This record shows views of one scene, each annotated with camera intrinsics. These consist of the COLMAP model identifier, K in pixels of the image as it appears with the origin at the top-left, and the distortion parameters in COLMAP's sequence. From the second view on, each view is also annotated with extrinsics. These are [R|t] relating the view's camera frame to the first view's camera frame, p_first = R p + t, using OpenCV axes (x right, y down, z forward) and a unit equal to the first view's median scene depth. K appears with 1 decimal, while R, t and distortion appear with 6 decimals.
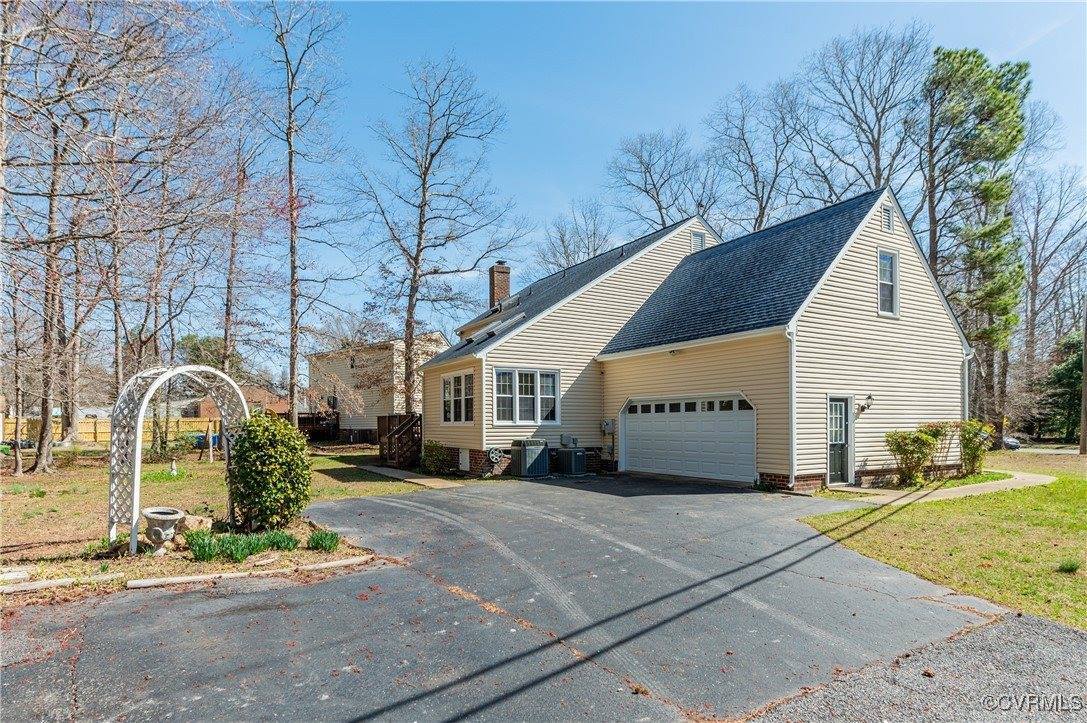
lens RADIAL K [[627.0, 0, 545.9], [0, 627.0, 428.0], [0, 0, 1]] dist [0.004442, -0.000508]
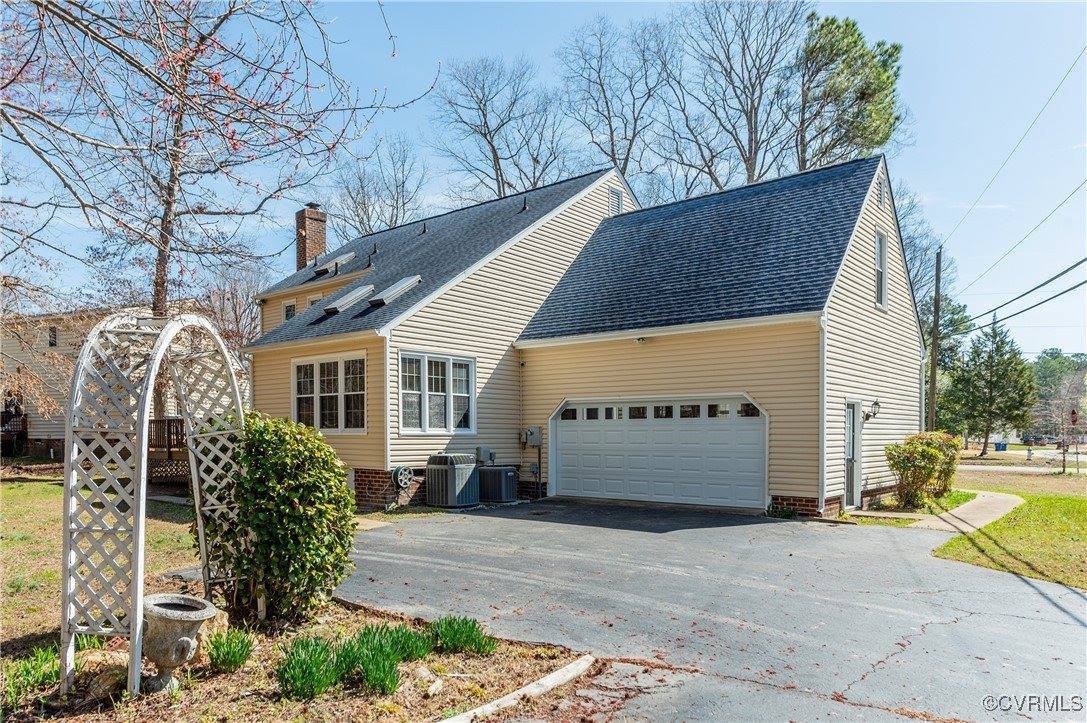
lens RADIAL K [[769.6, 0, 494.8], [0, 769.6, 462.4], [0, 0, 1]] dist [0.001342, -0.000206]
pose [[0.946118, -0.006047, 0.323766, -0.250970], [-0.003628, 0.999565, 0.029270, 0.001294], [-0.323802, -0.028868, 0.945684, 0.153568]]
